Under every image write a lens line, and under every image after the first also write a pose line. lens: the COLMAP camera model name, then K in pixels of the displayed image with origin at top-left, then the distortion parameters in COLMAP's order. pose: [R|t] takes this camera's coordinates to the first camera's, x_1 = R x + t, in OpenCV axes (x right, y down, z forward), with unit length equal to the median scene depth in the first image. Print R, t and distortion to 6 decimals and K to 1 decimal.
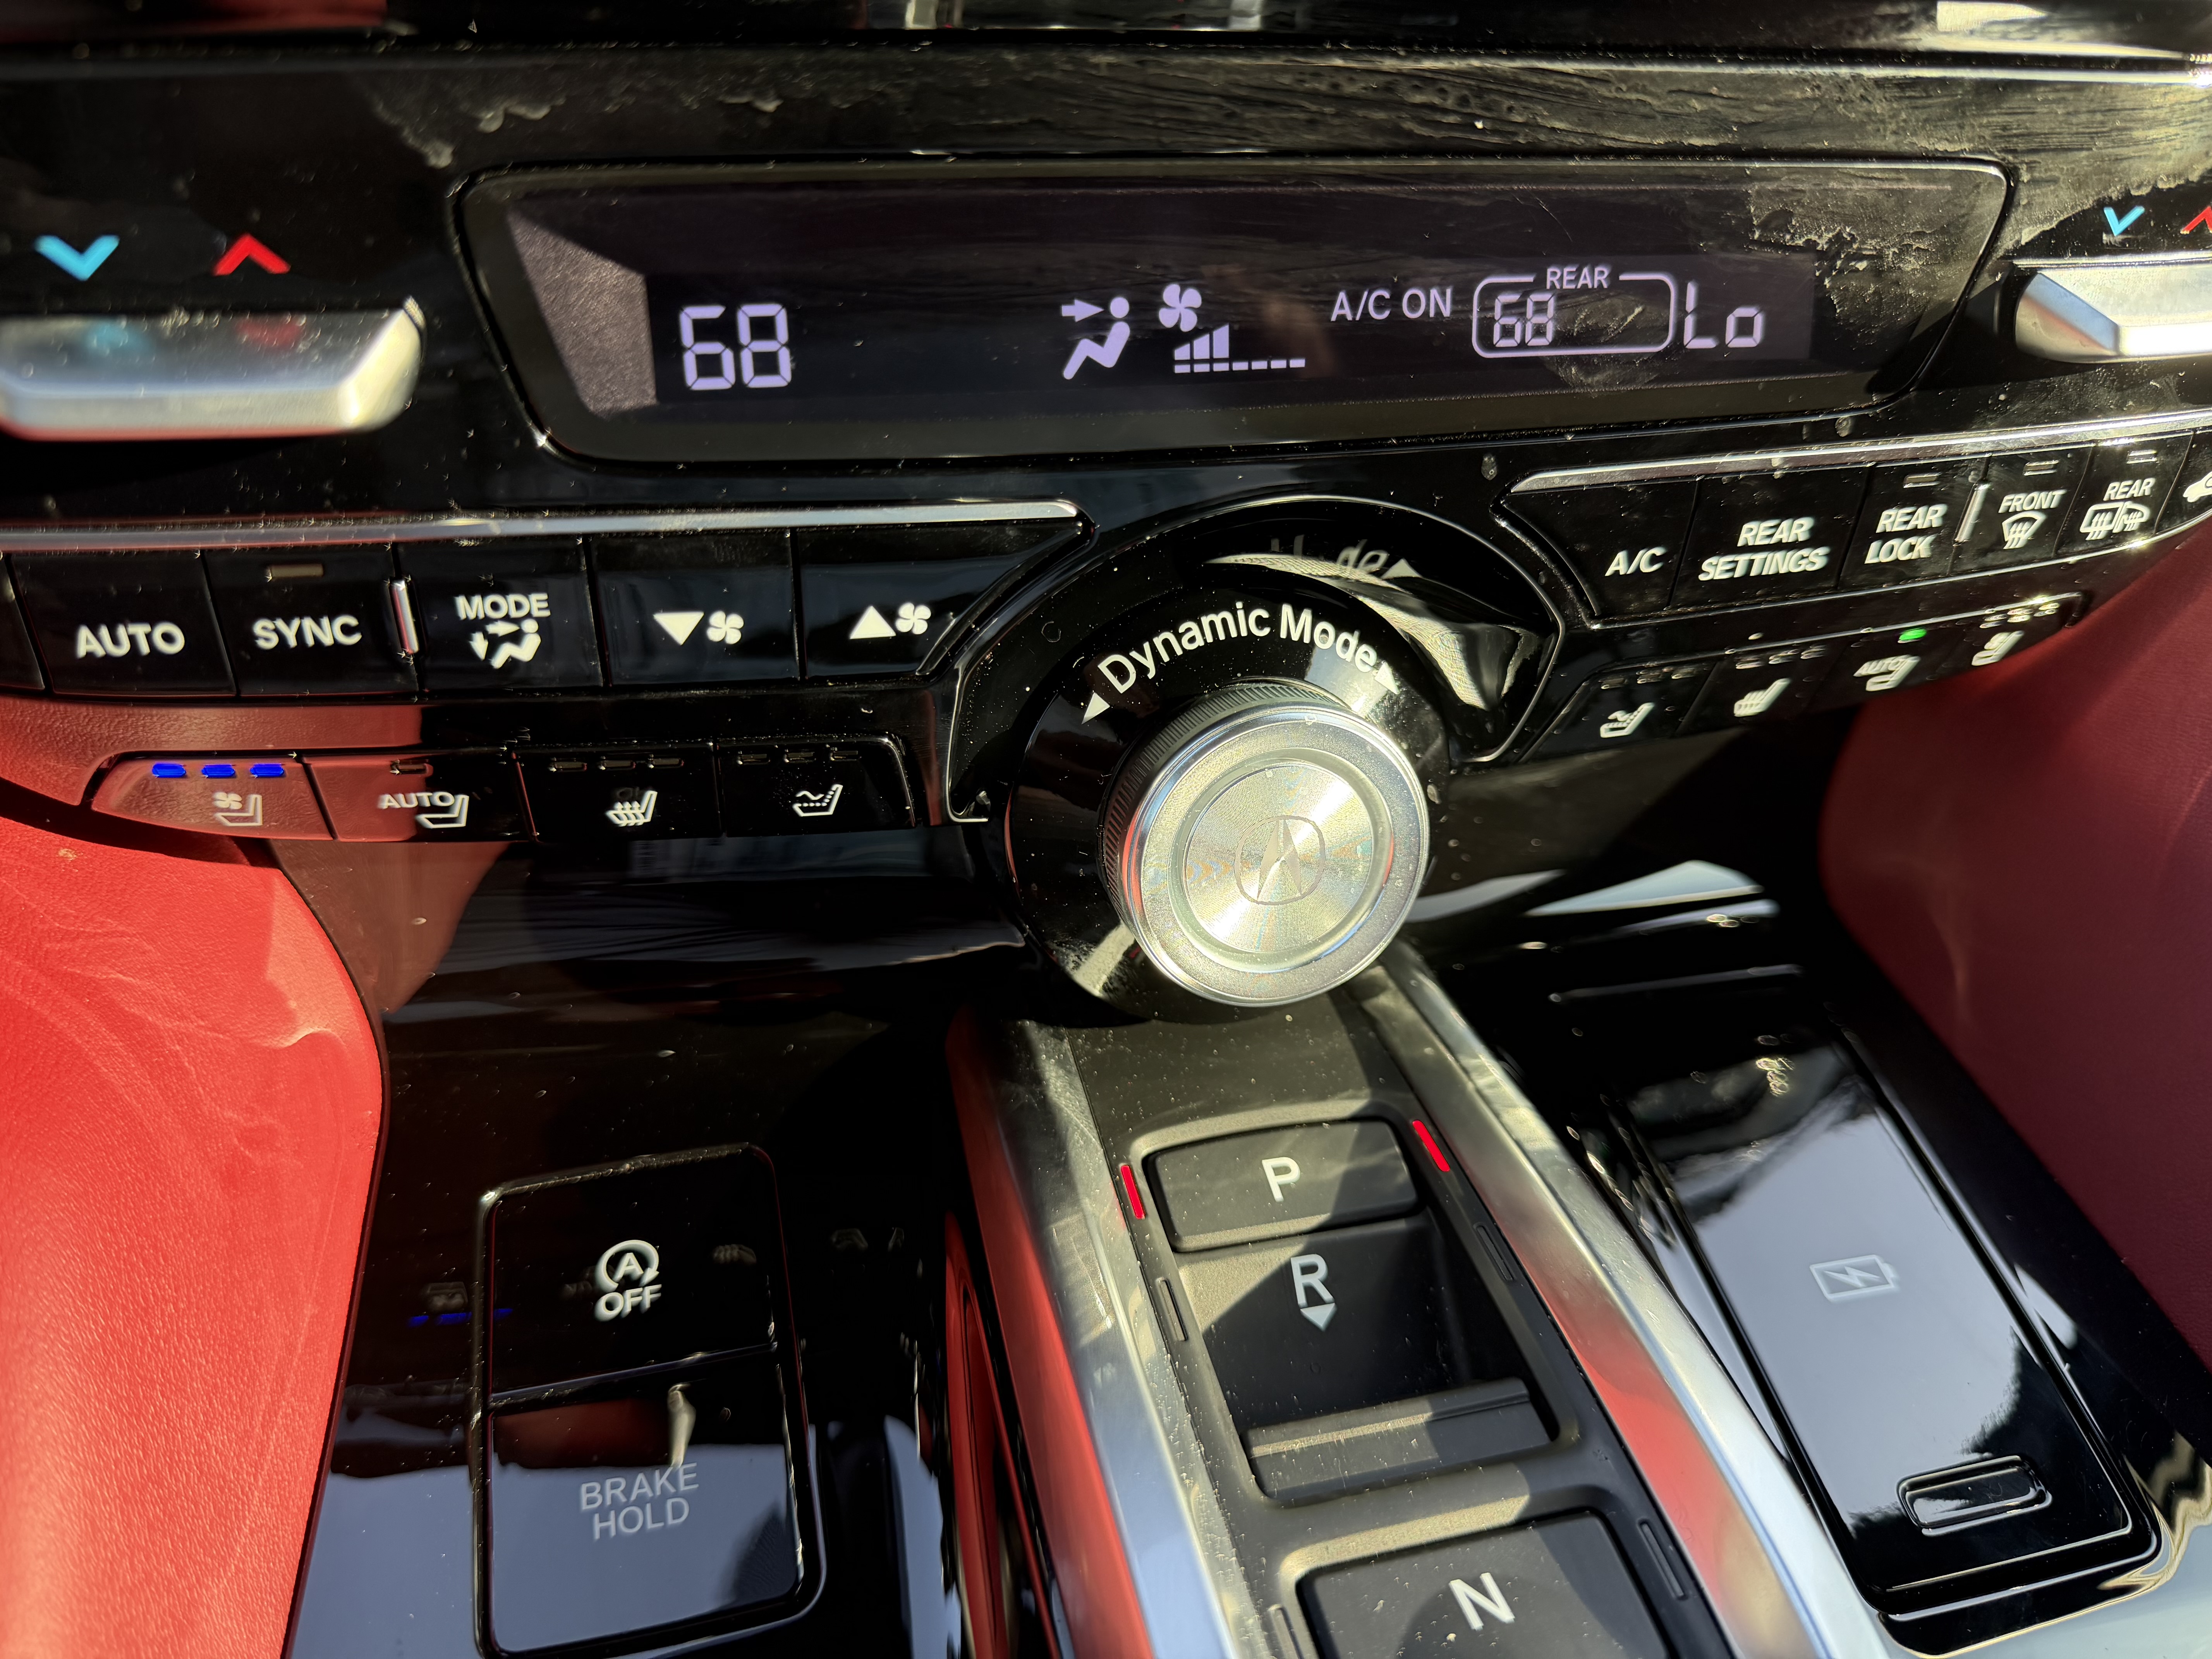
lens RADIAL K [[1550.5, 0, 1090.6], [0, 1550.5, 834.0], [0, 0, 1]] dist [0.087401, -0.157970]
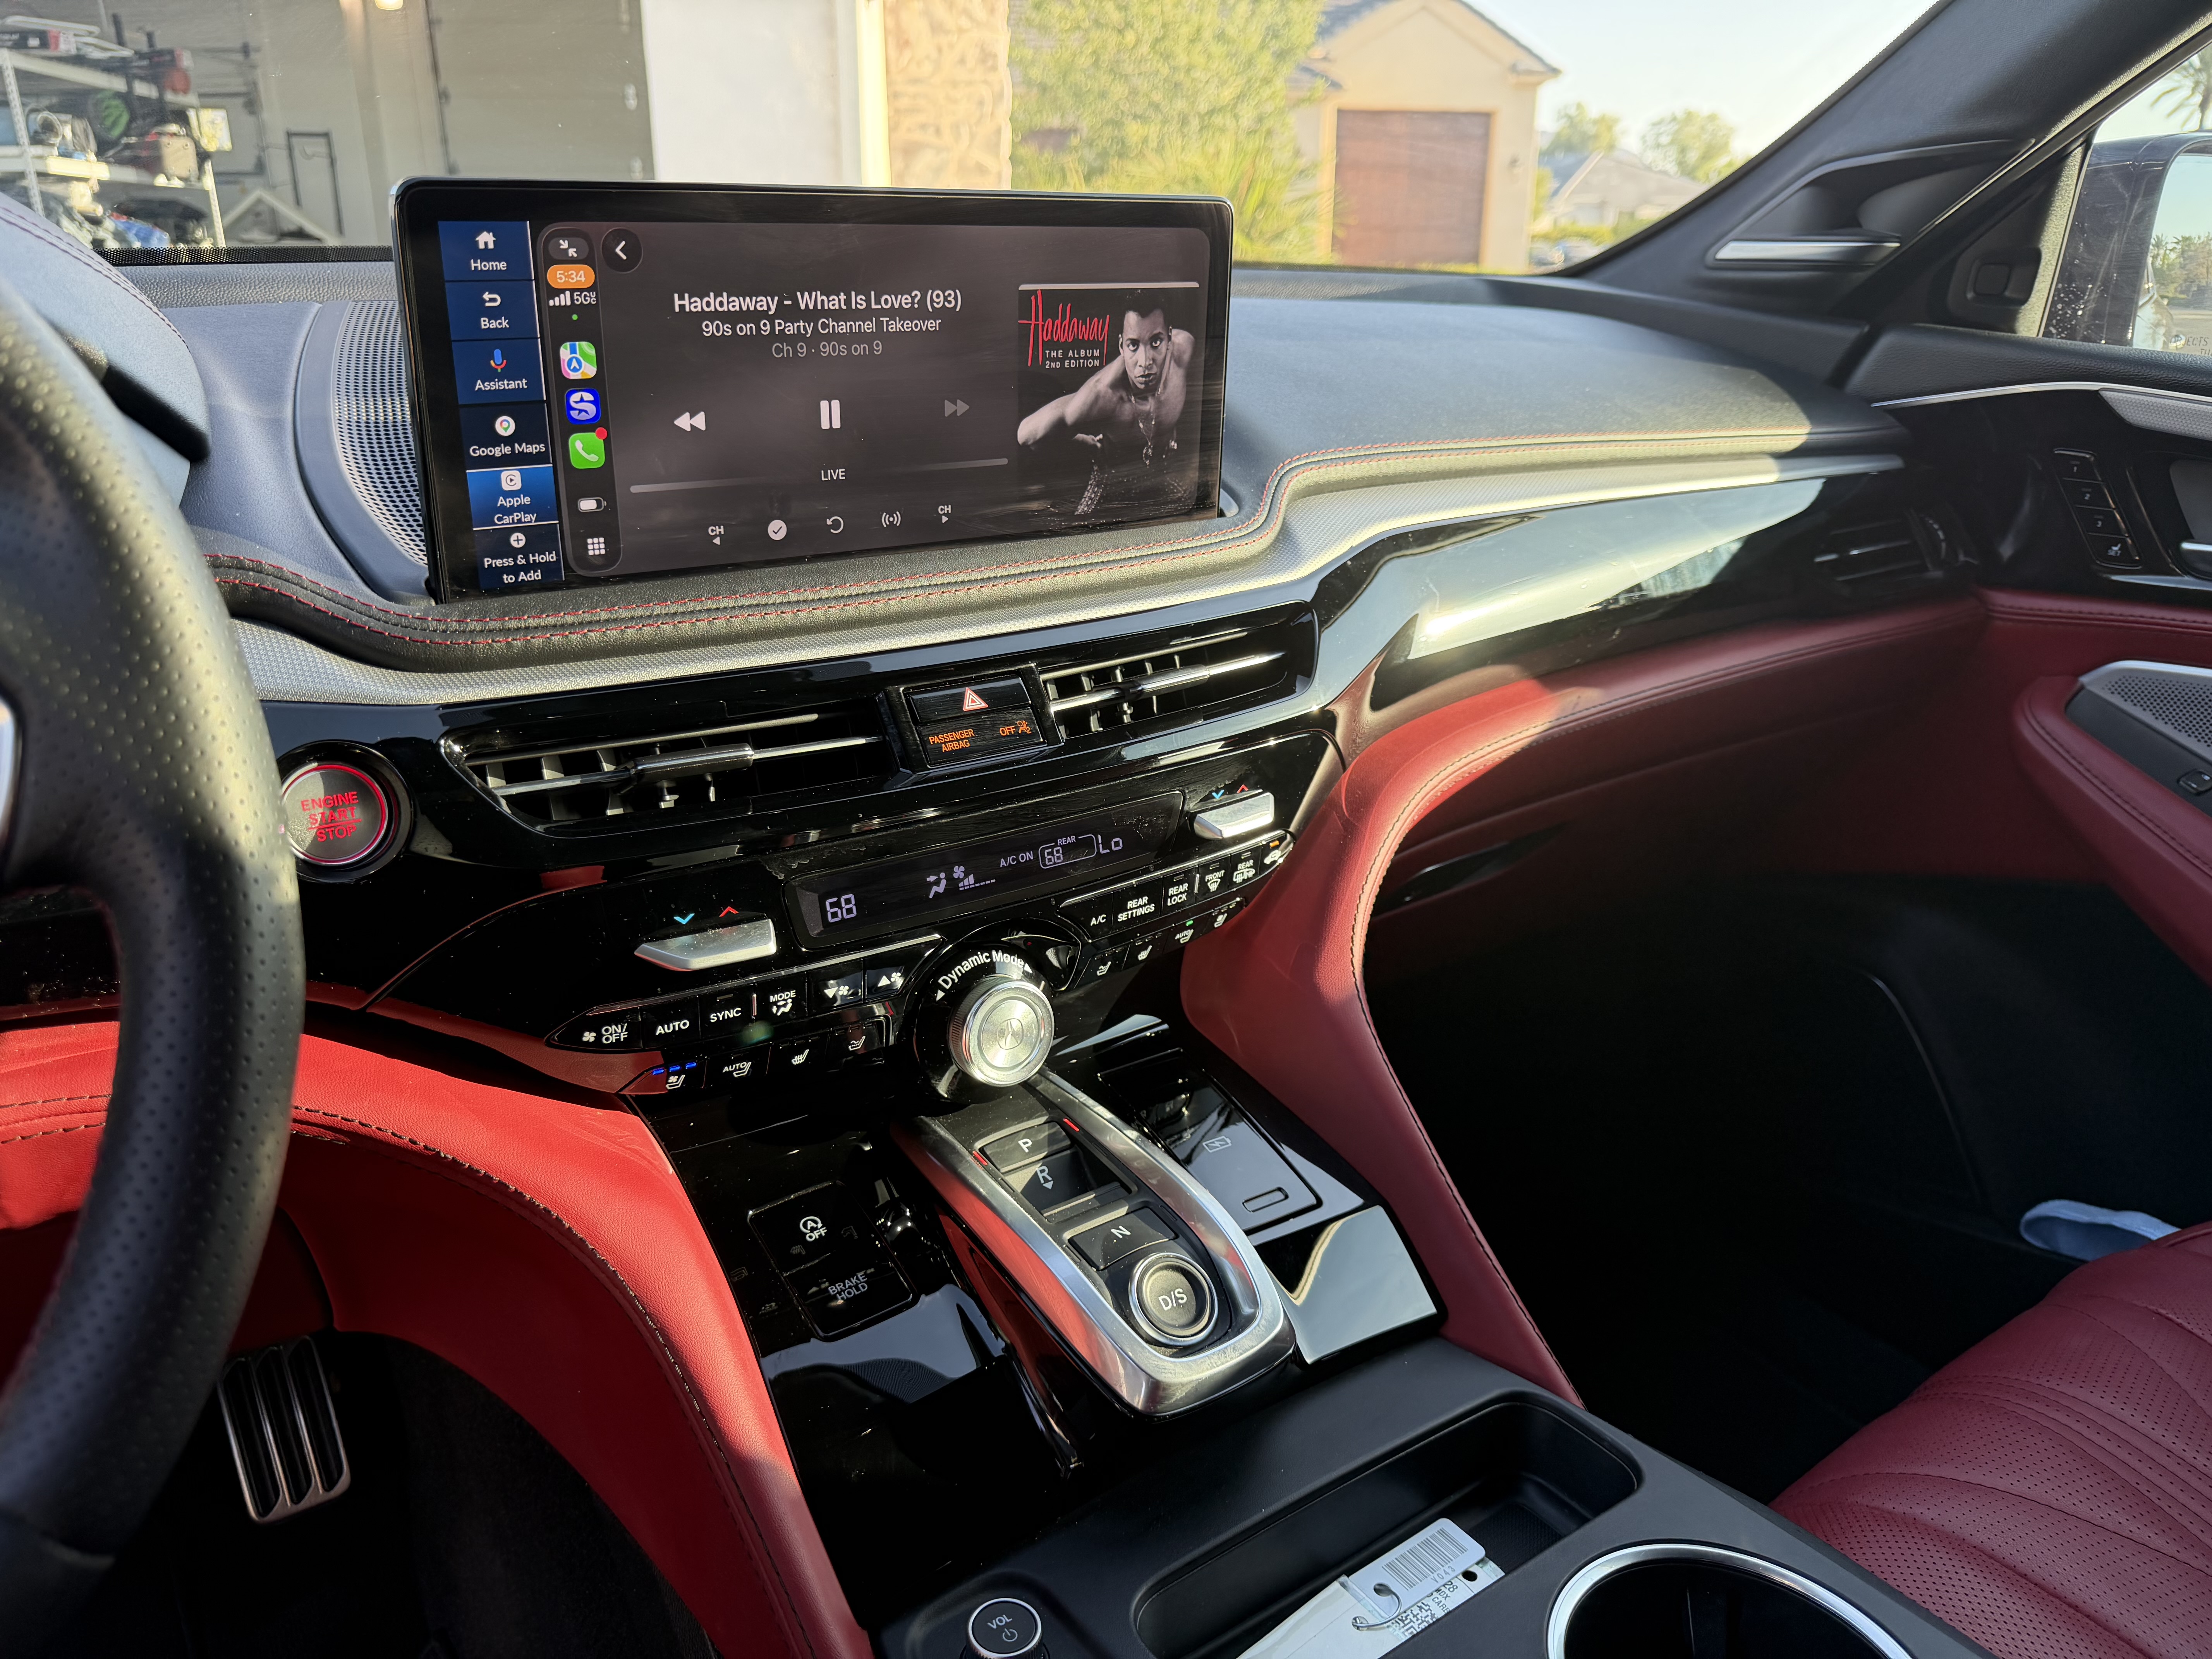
lens RADIAL K [[1565.4, 0, 1068.9], [0, 1565.4, 834.8], [0, 0, 1]] dist [0.037840, -0.063005]
pose [[0.931642, -0.136501, 0.336764, -0.722202], [0.188864, 0.973647, -0.127834, 0.046536], [-0.310440, 0.182698, 0.932871, -1.891222]]
